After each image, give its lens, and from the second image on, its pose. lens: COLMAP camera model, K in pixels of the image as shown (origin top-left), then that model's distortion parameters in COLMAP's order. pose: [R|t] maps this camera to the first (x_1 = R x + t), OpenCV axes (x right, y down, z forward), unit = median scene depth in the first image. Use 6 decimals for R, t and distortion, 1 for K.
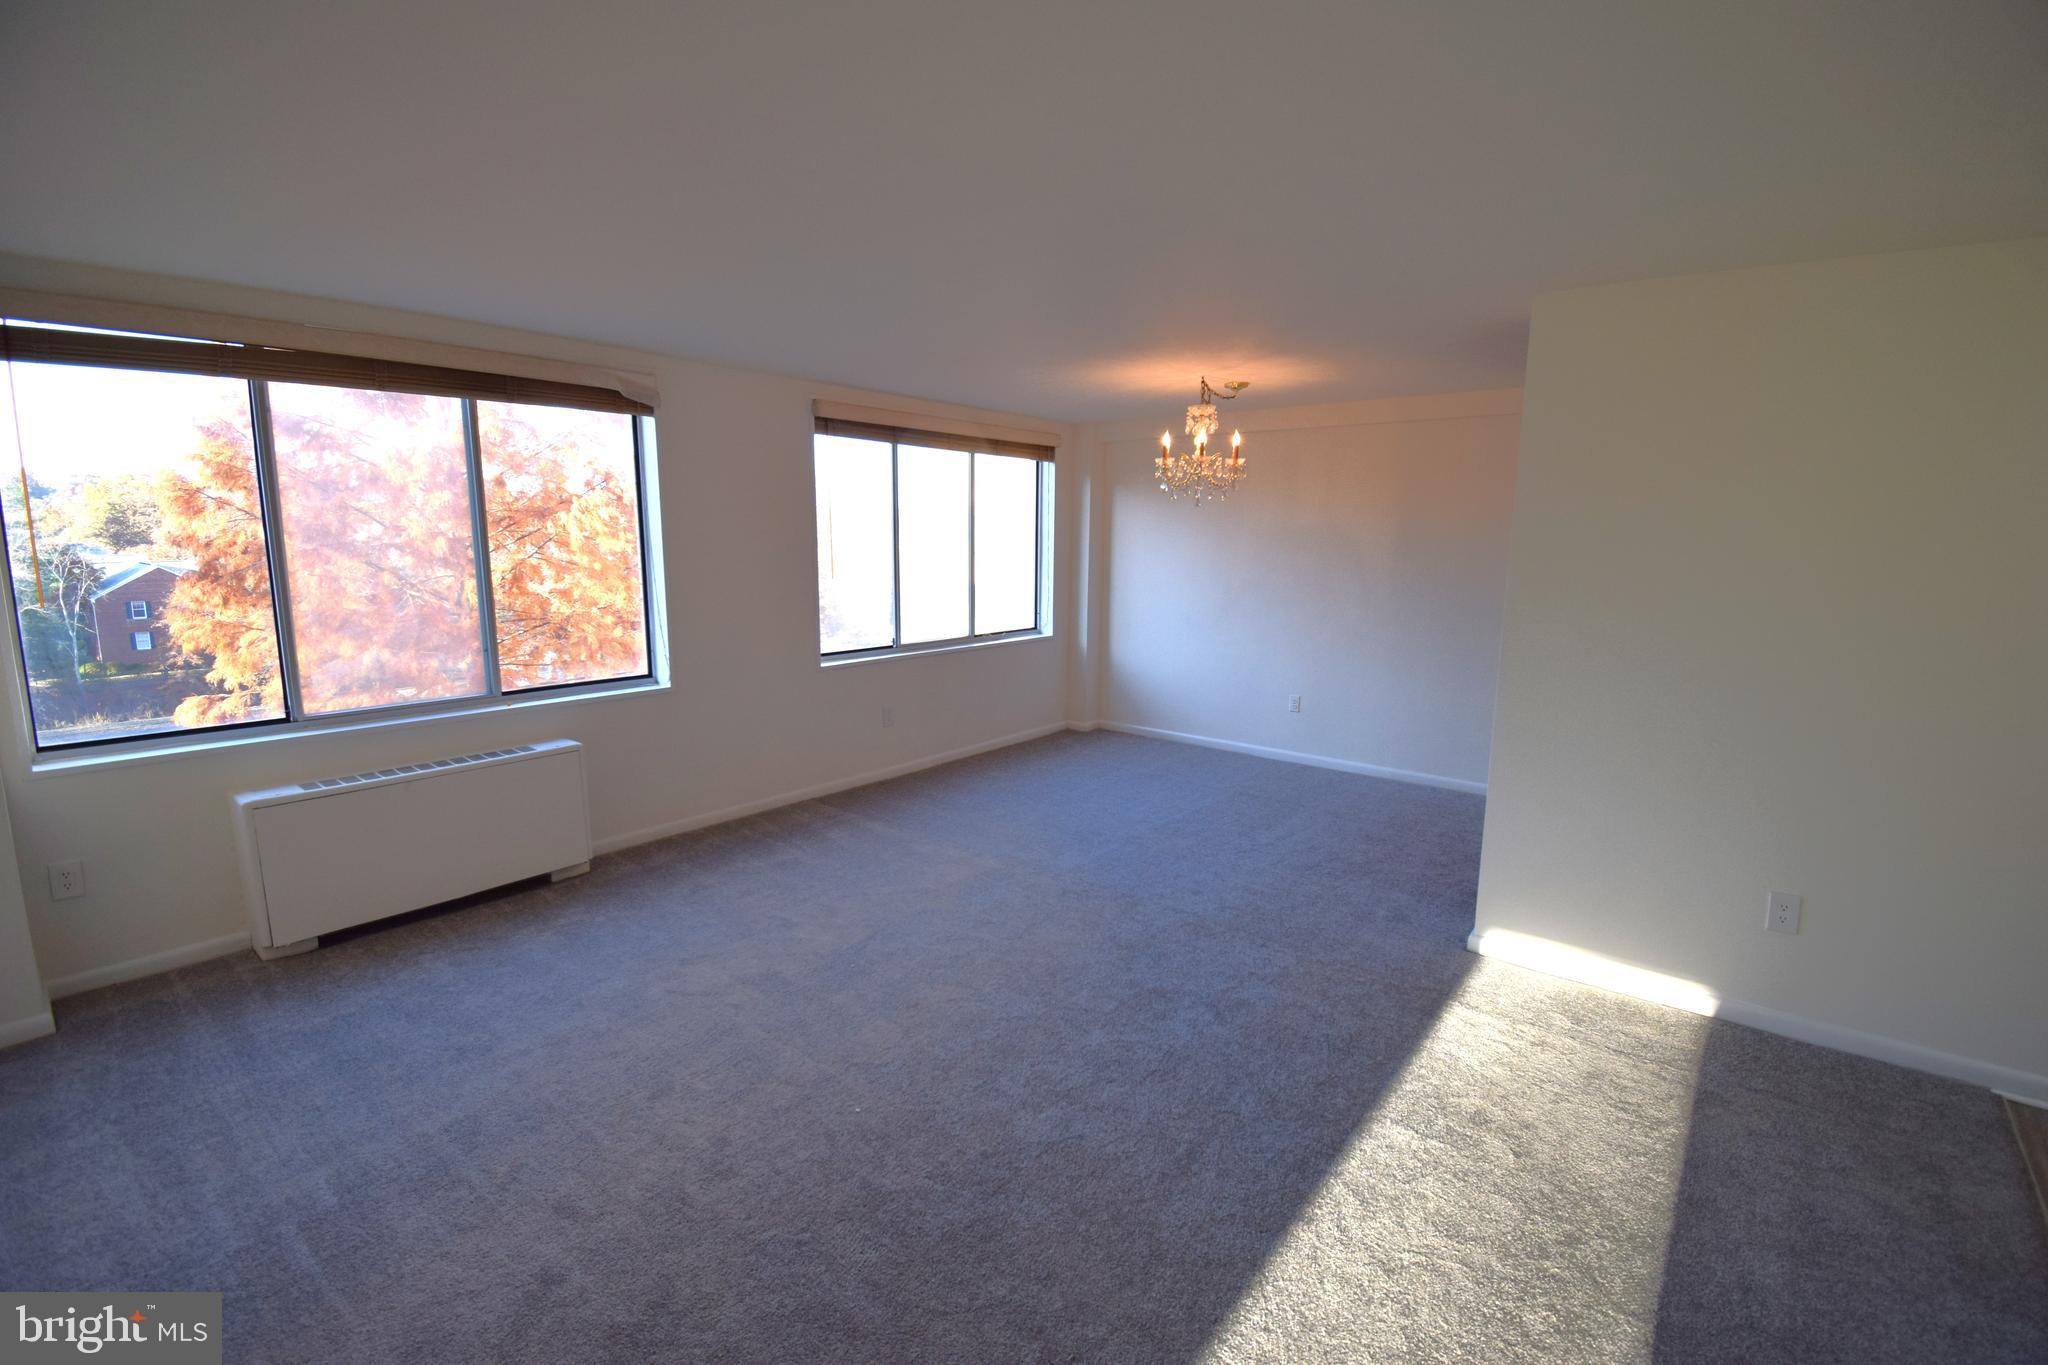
lens RADIAL K [[902.0, 0, 1035.3], [0, 902.0, 673.5], [0, 0, 1]] dist [0.016785, -0.023224]
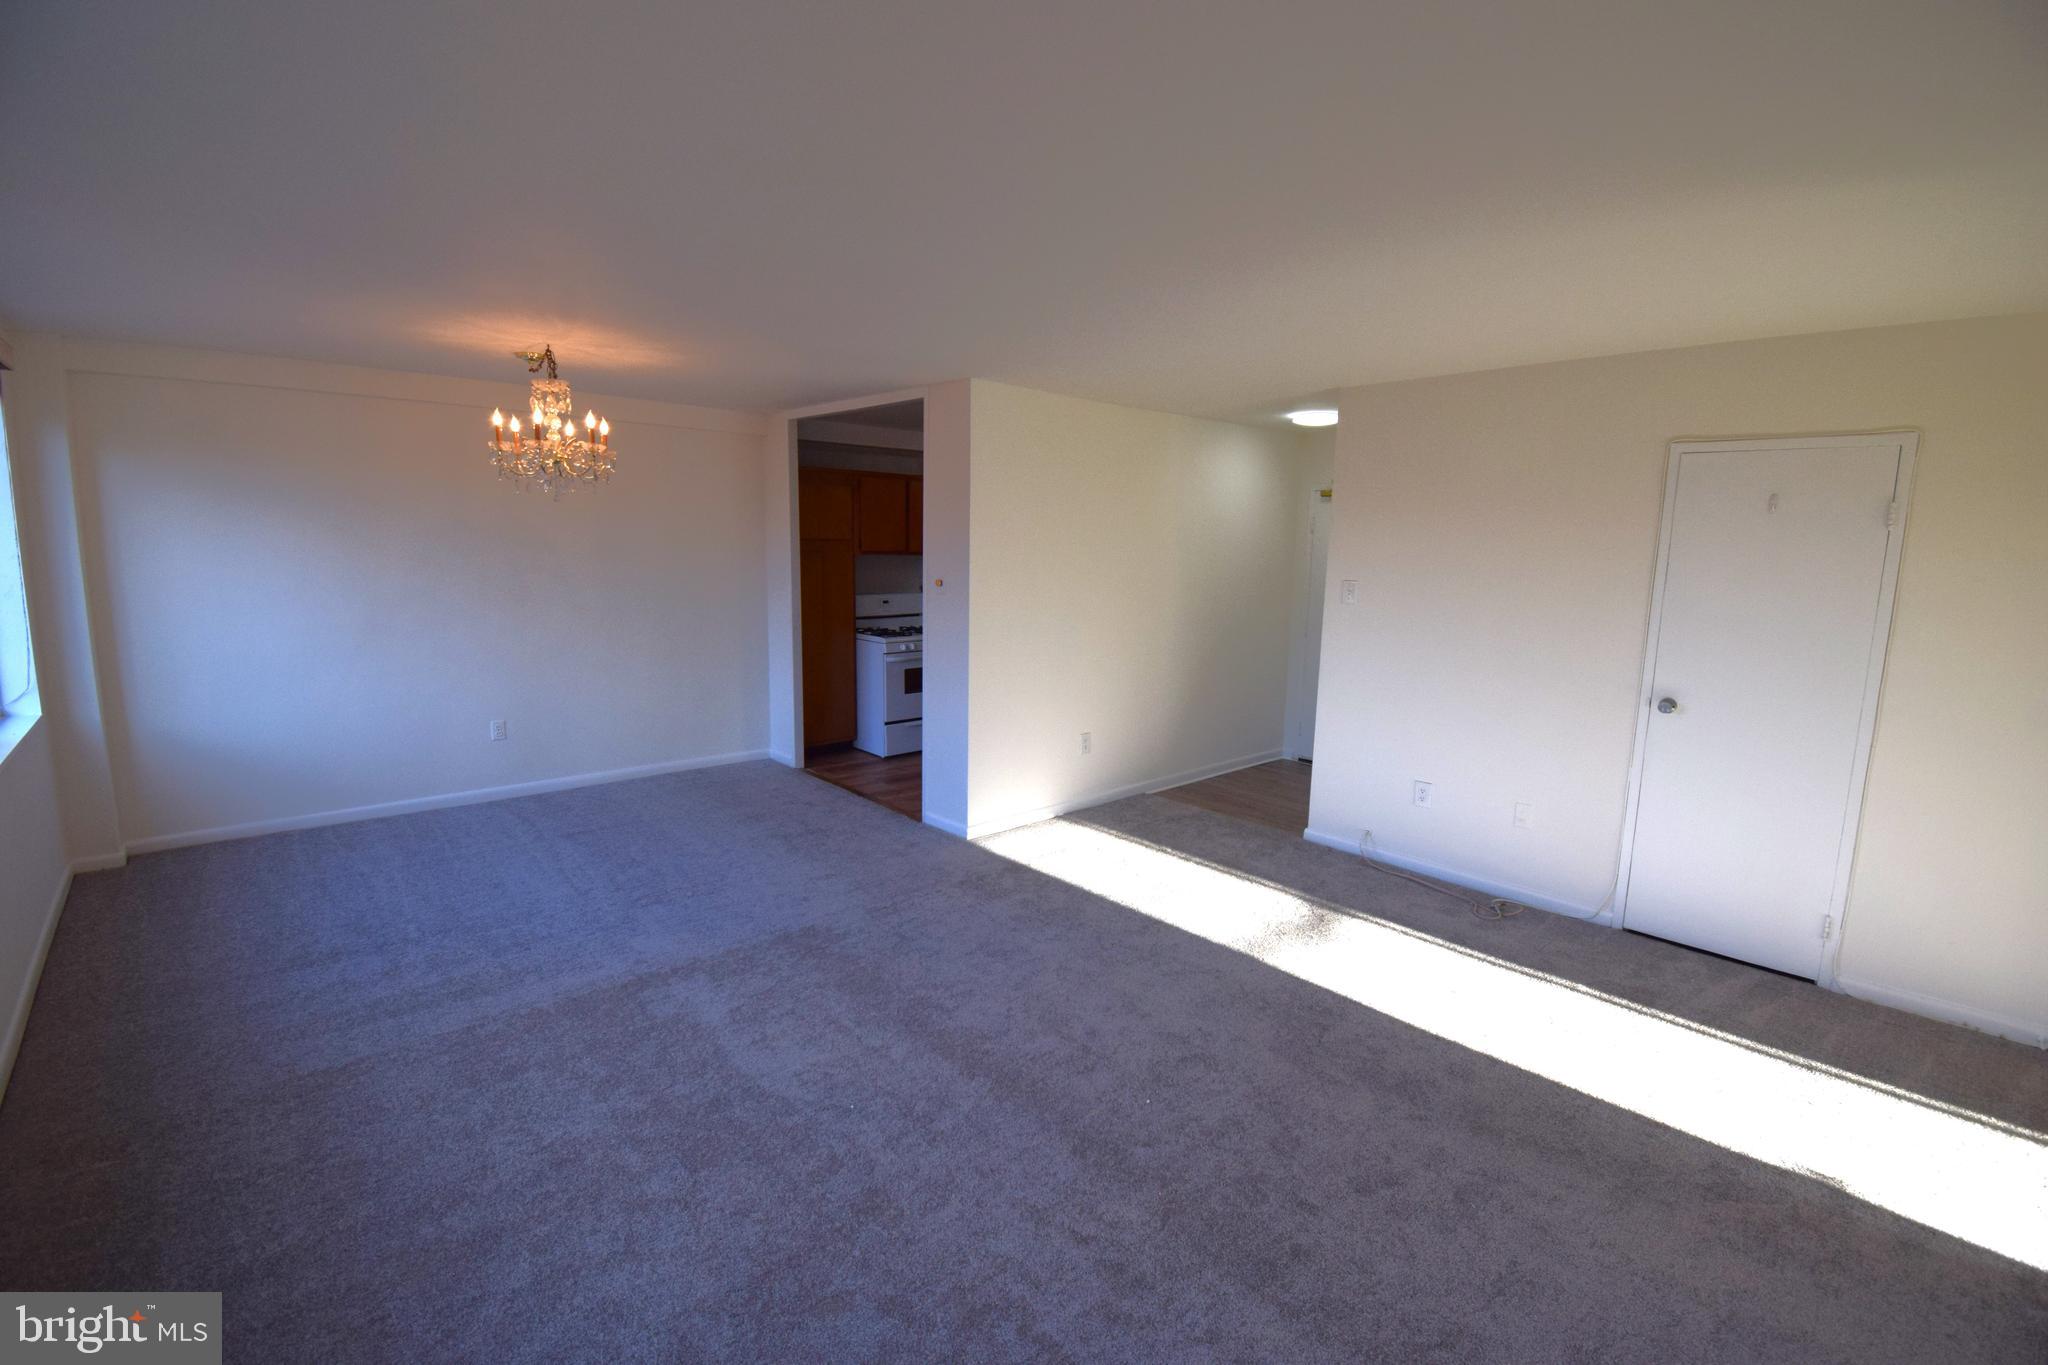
lens RADIAL K [[902.0, 0, 1035.3], [0, 902.0, 673.5], [0, 0, 1]] dist [0.016785, -0.023224]
pose [[0.165607, -0.153373, 0.974193, -0.596459], [0.139027, 0.981598, 0.130905, -0.080457], [-0.976343, 0.113760, 0.183882, 0.454891]]
